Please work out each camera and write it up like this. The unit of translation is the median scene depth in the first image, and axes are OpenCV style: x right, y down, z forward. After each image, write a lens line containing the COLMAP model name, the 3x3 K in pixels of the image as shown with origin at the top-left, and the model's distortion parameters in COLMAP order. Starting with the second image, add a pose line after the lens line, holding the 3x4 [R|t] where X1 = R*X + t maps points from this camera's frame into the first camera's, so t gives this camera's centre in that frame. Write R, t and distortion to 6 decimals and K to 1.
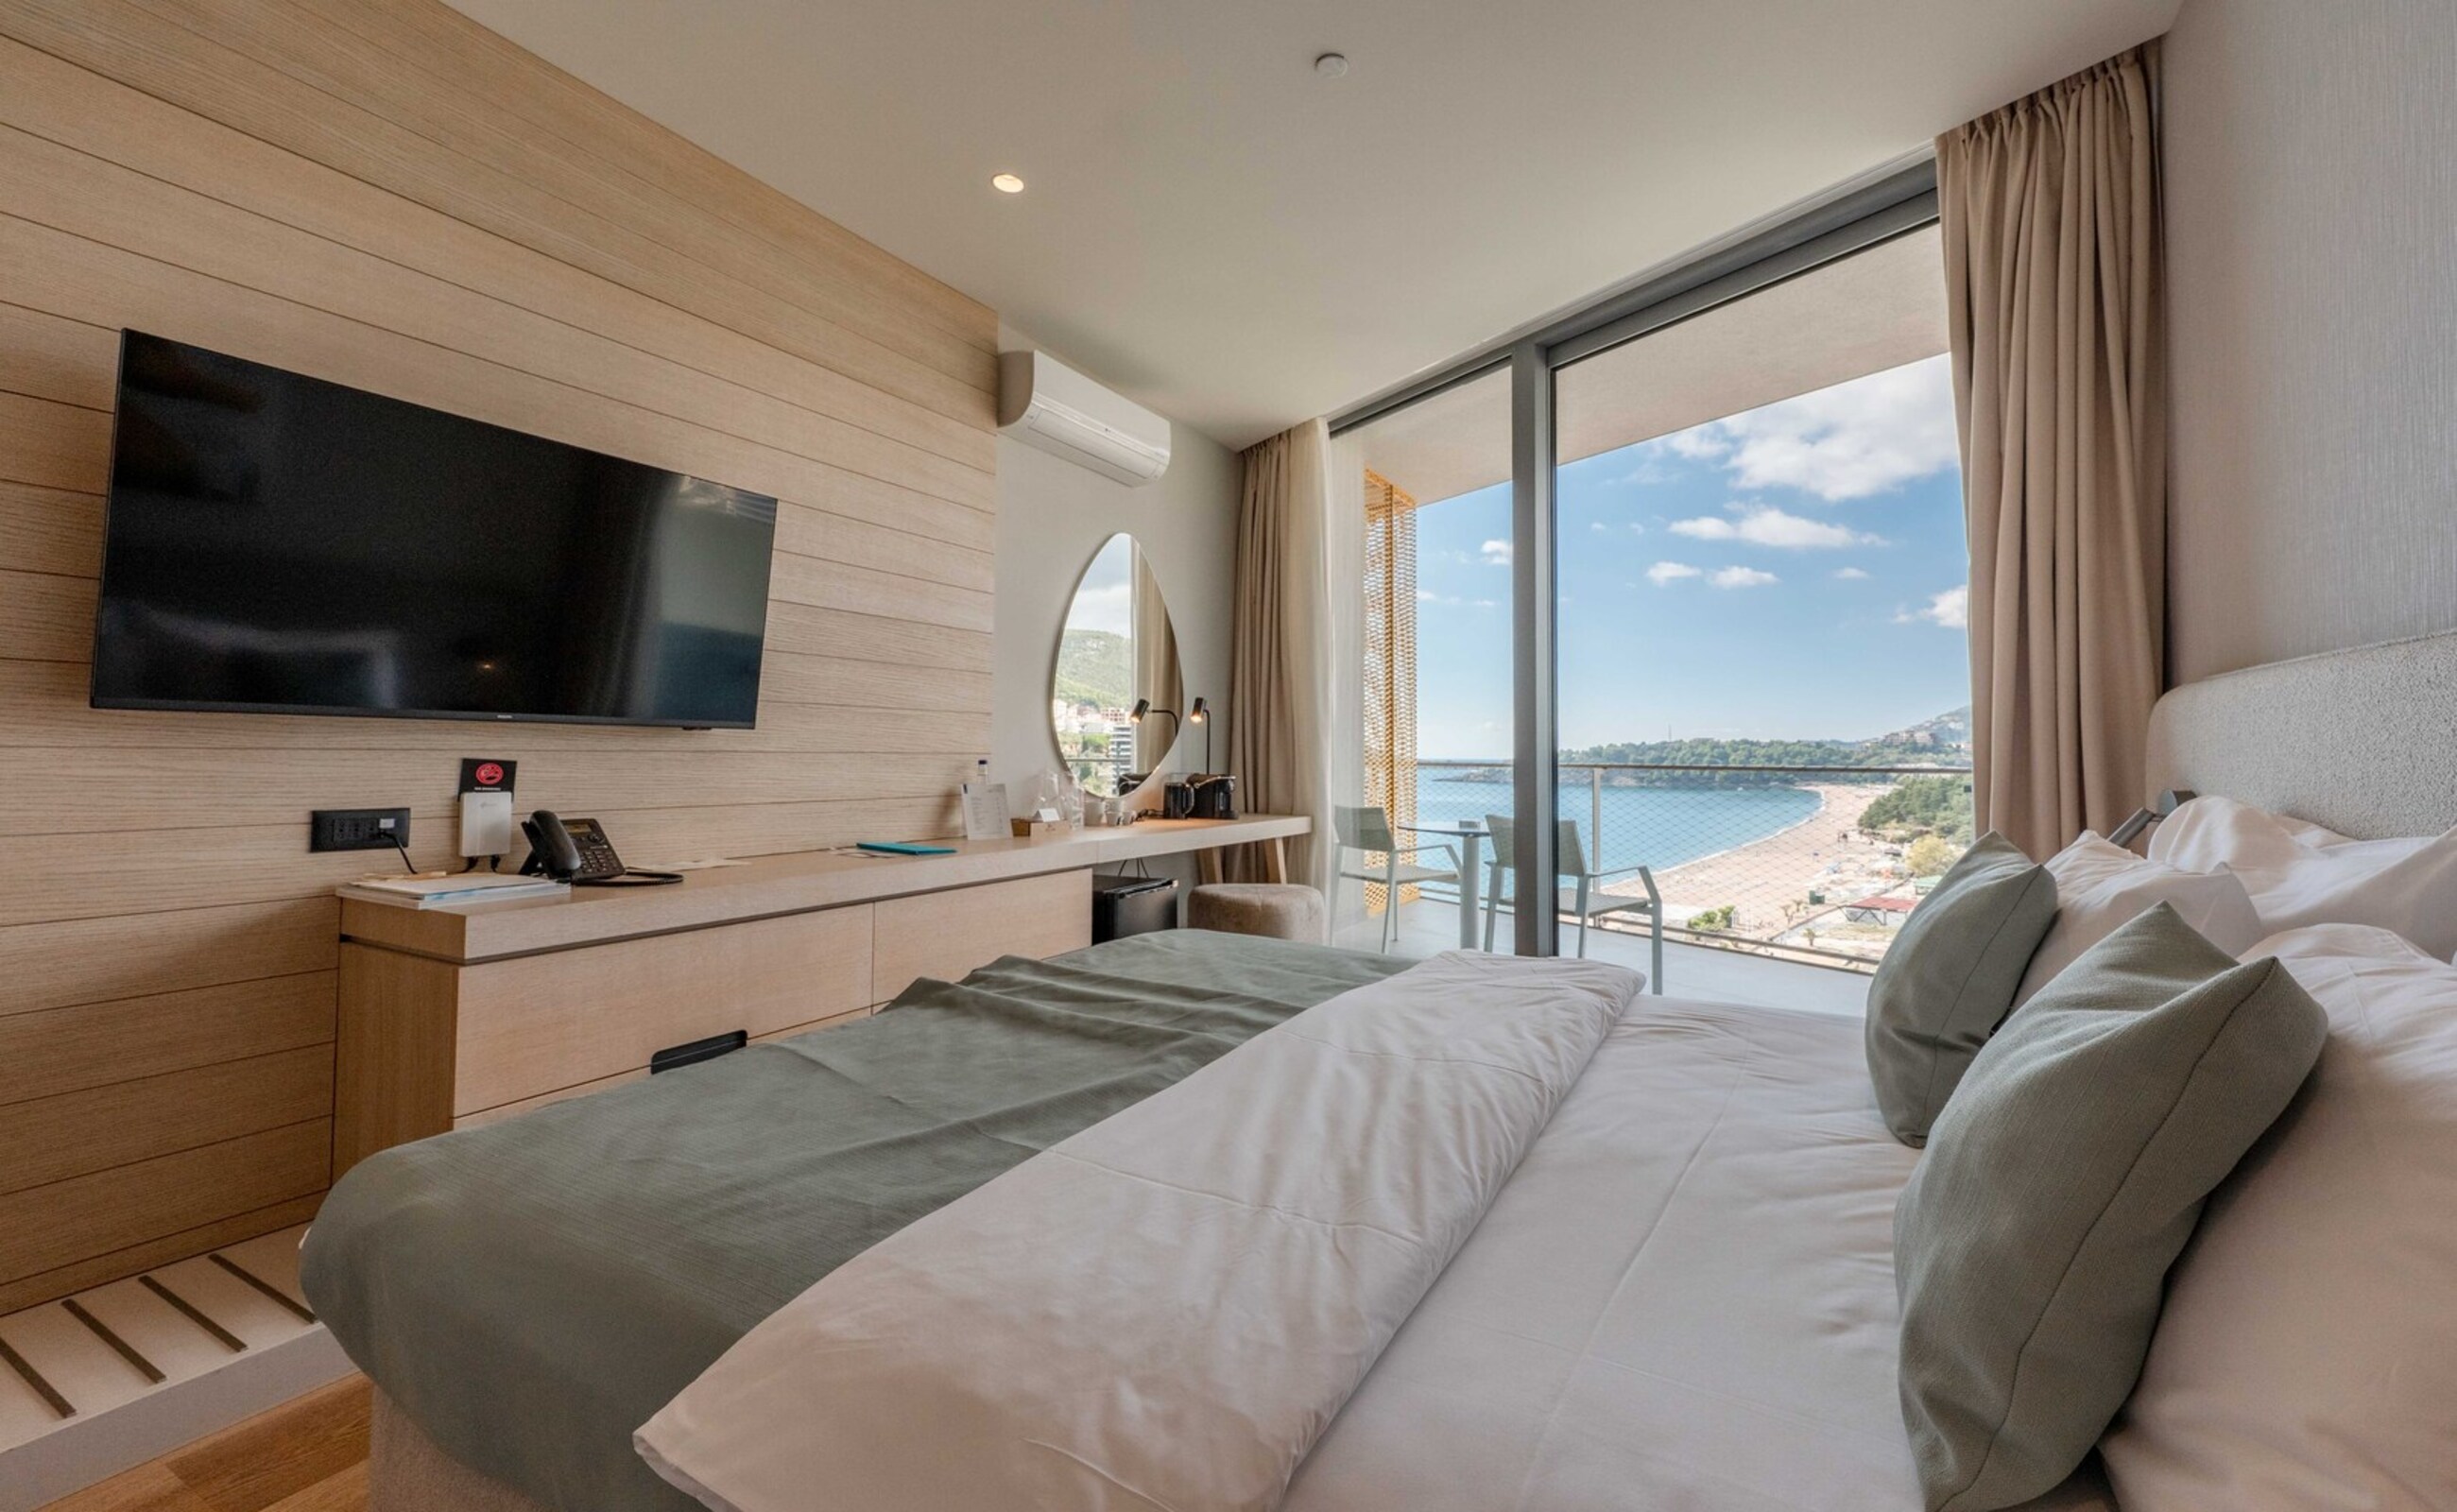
lens RADIAL K [[975.5, 0, 1298.7], [0, 975.5, 725.4], [0, 0, 1]] dist [0.000550, 0.000043]
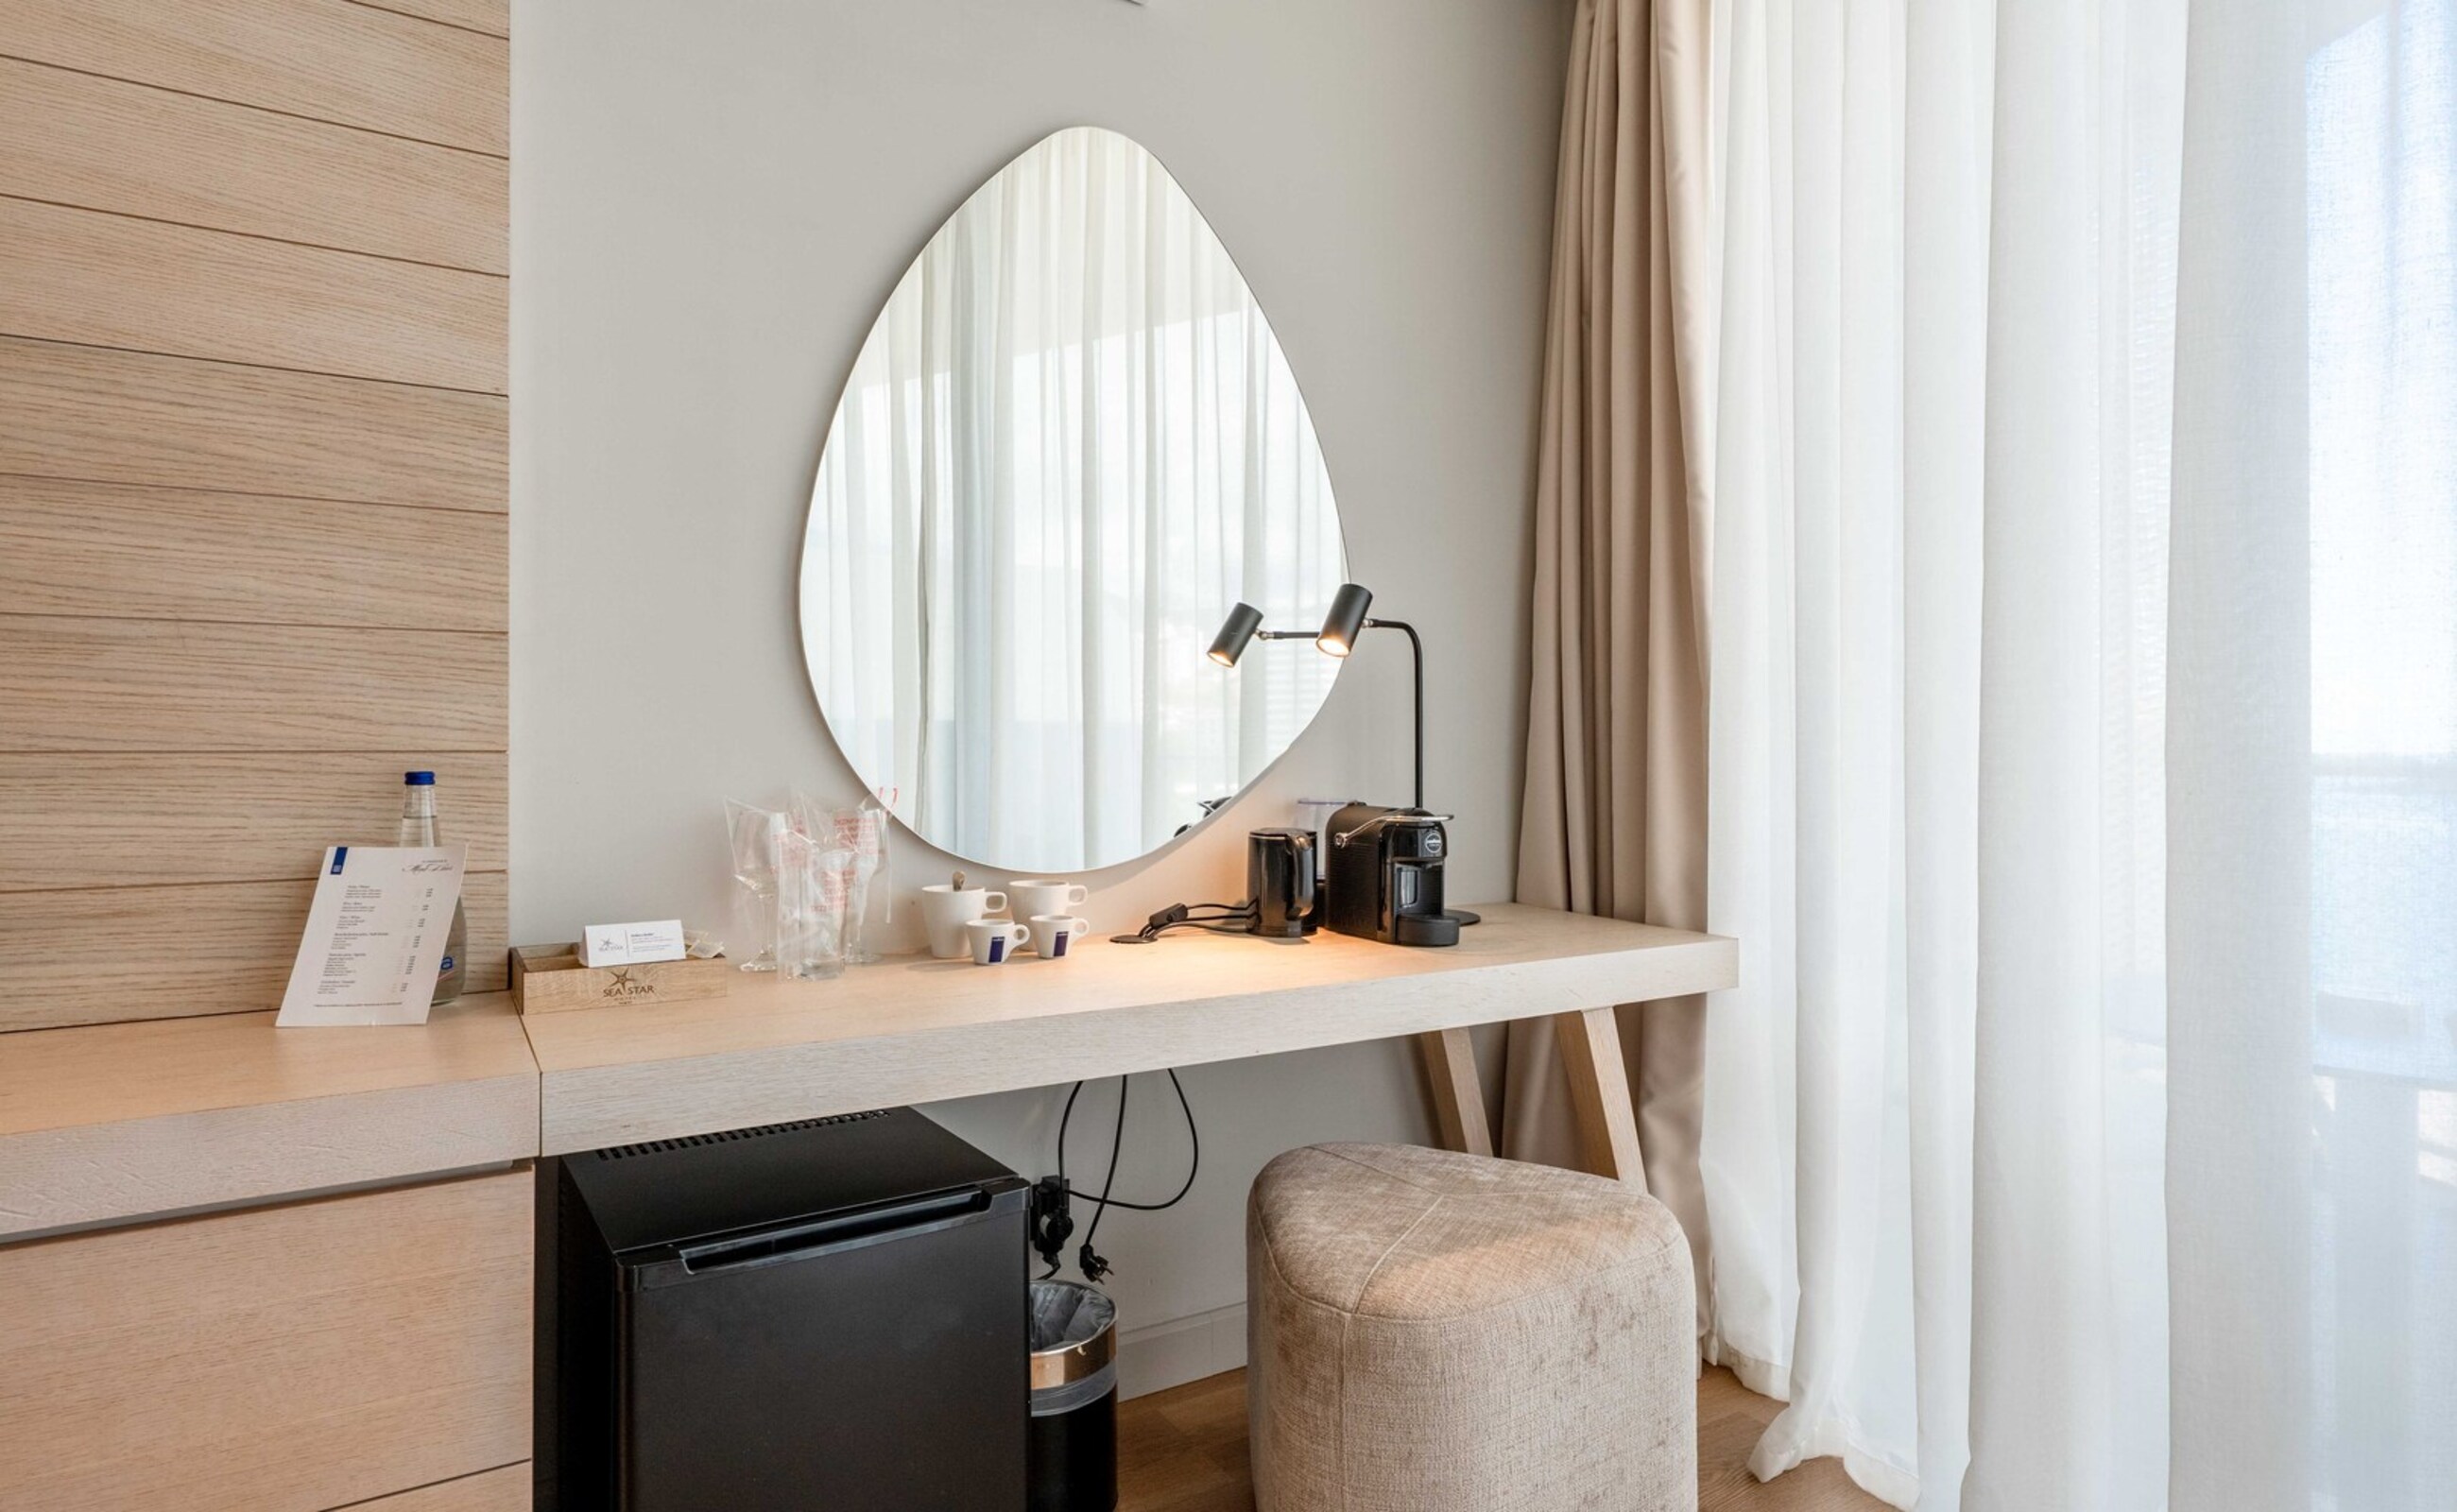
lens RADIAL K [[1306.8, 0, 1228.5], [0, 1306.8, 756.0], [0, 0, 1]] dist [0.004276, 0.000703]
pose [[0.843947, -0.012306, -0.536285, 0.219642], [0.028027, 0.999383, 0.021173, 0.044394], [0.535693, -0.032899, 0.843771, 1.202432]]
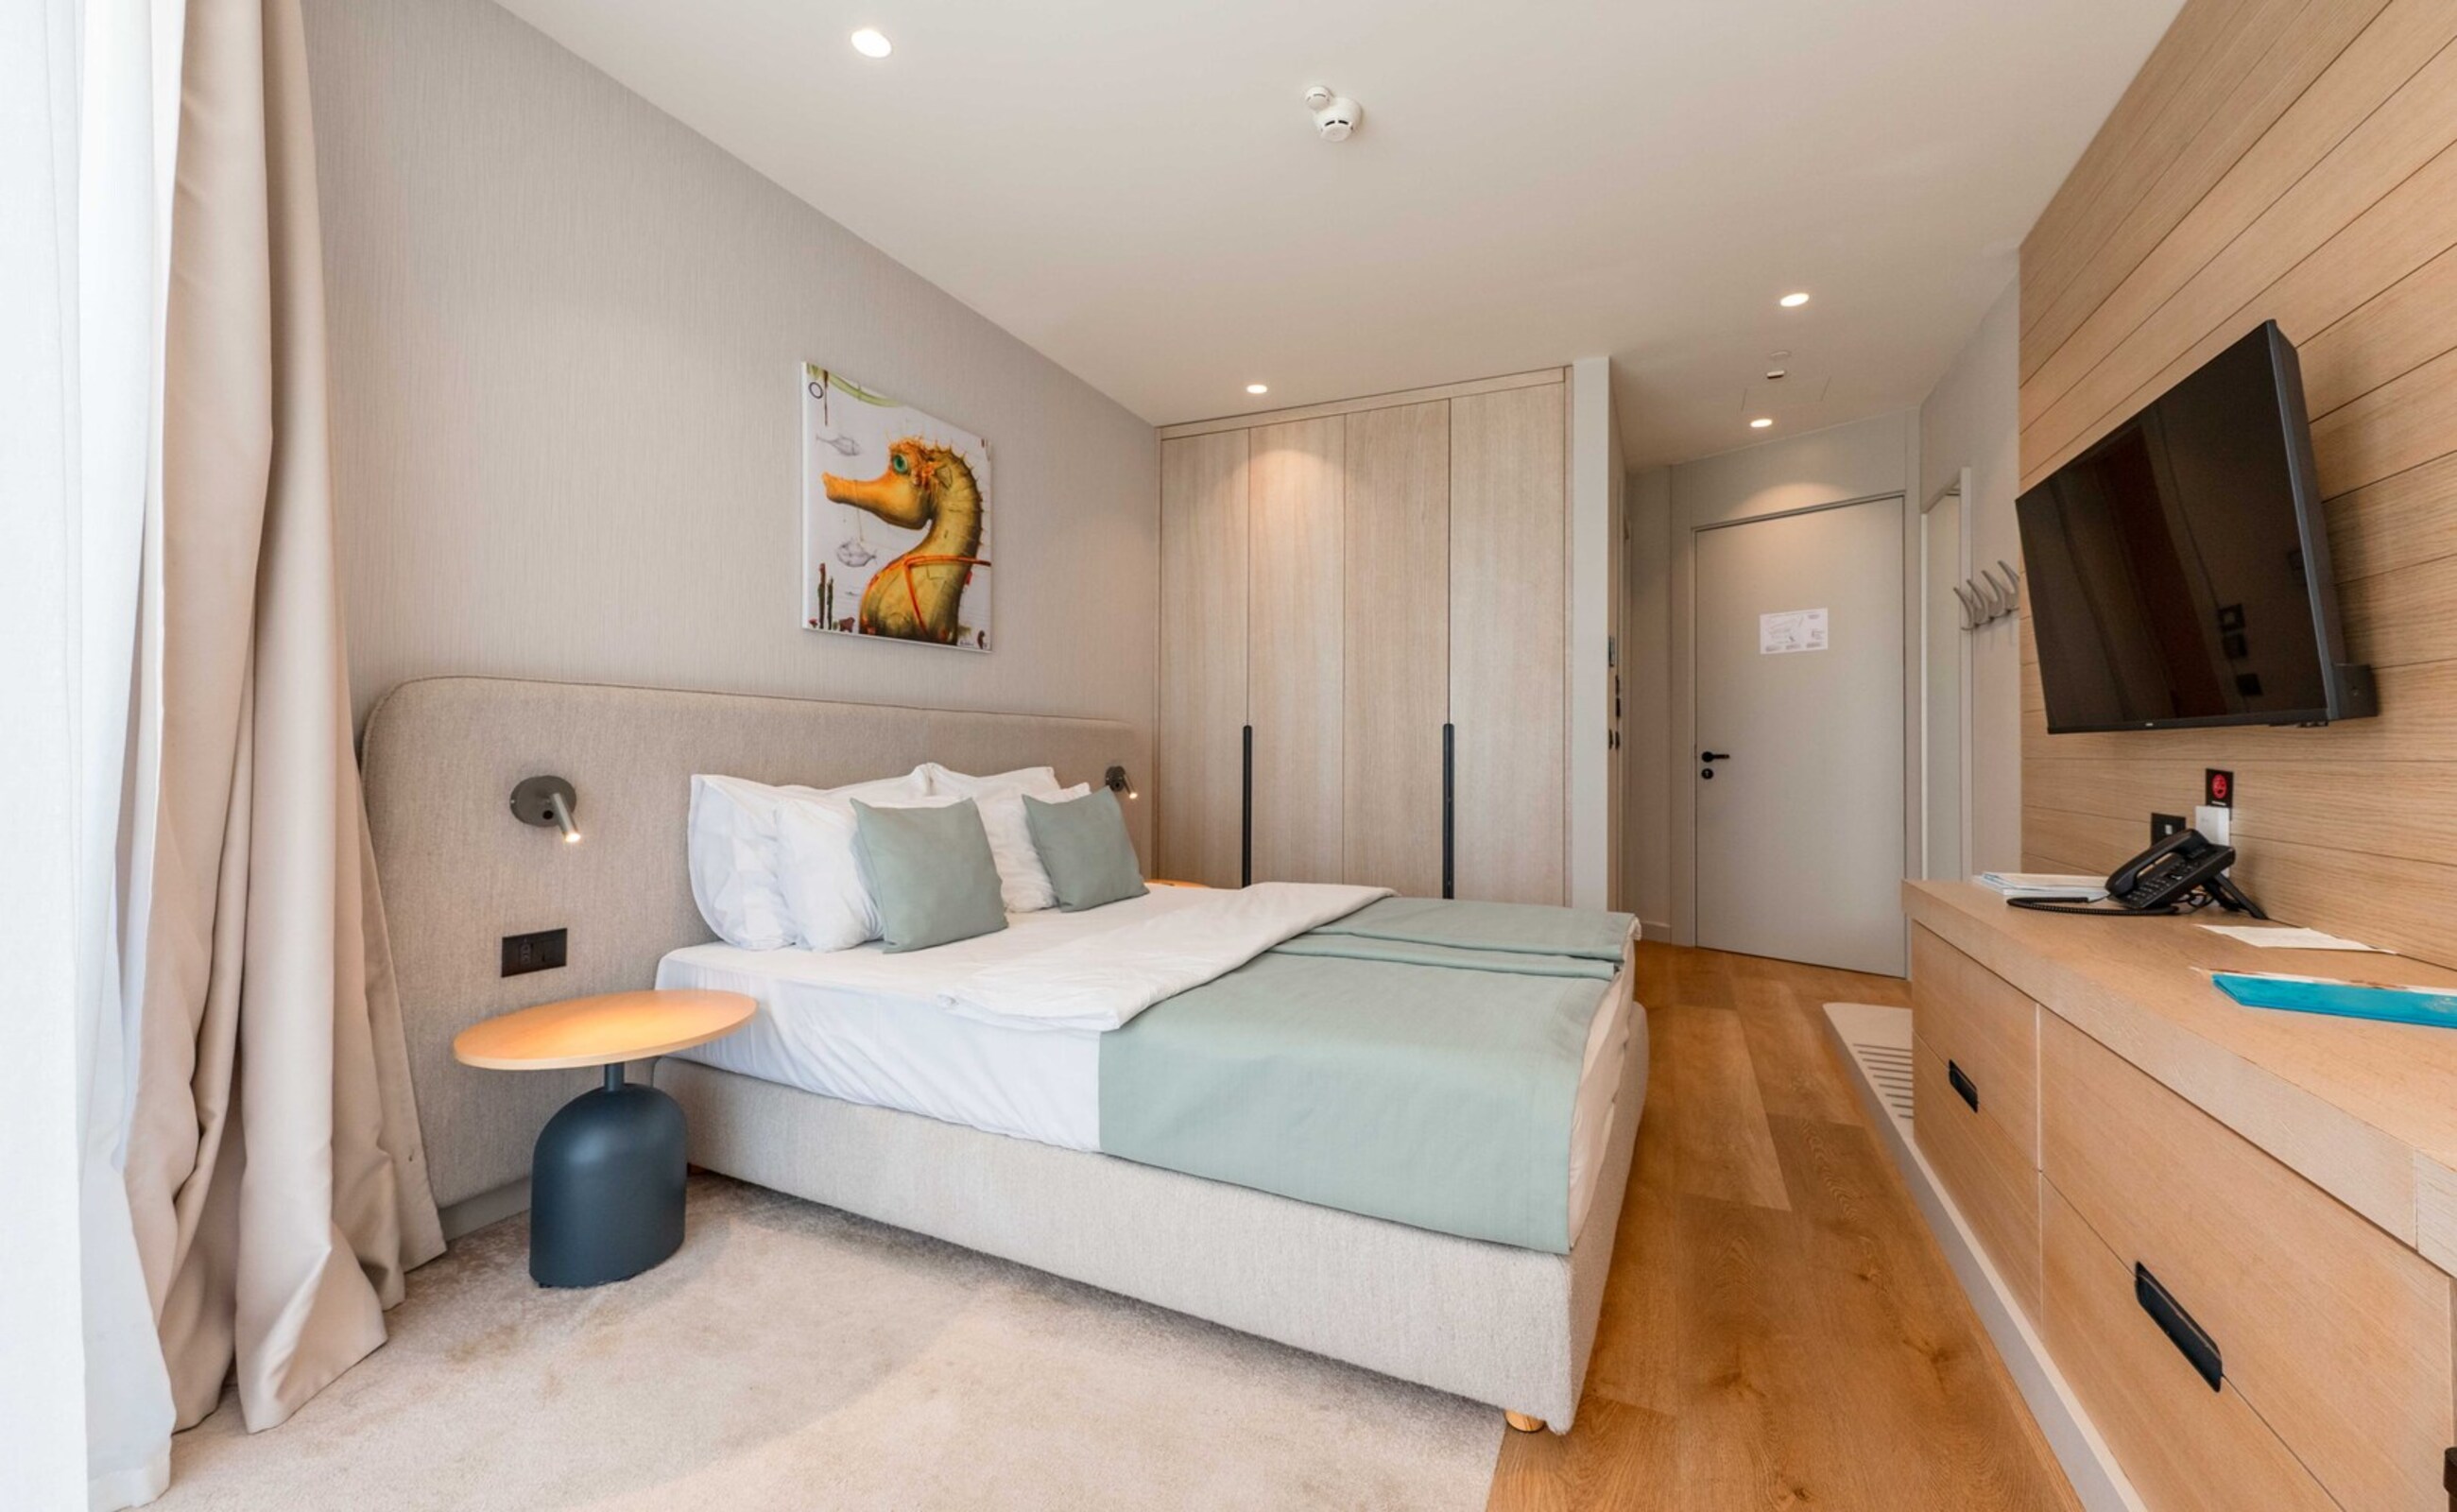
lens RADIAL K [[959.3, 0, 1237.1], [0, 959.3, 739.5], [0, 0, 1]] dist [0.000063, -0.000290]
pose [[-0.999436, -0.012181, -0.031288, 0.099738], [-0.010657, 0.998770, -0.048421, 0.058302], [0.031839, -0.048060, -0.998337, 1.837596]]
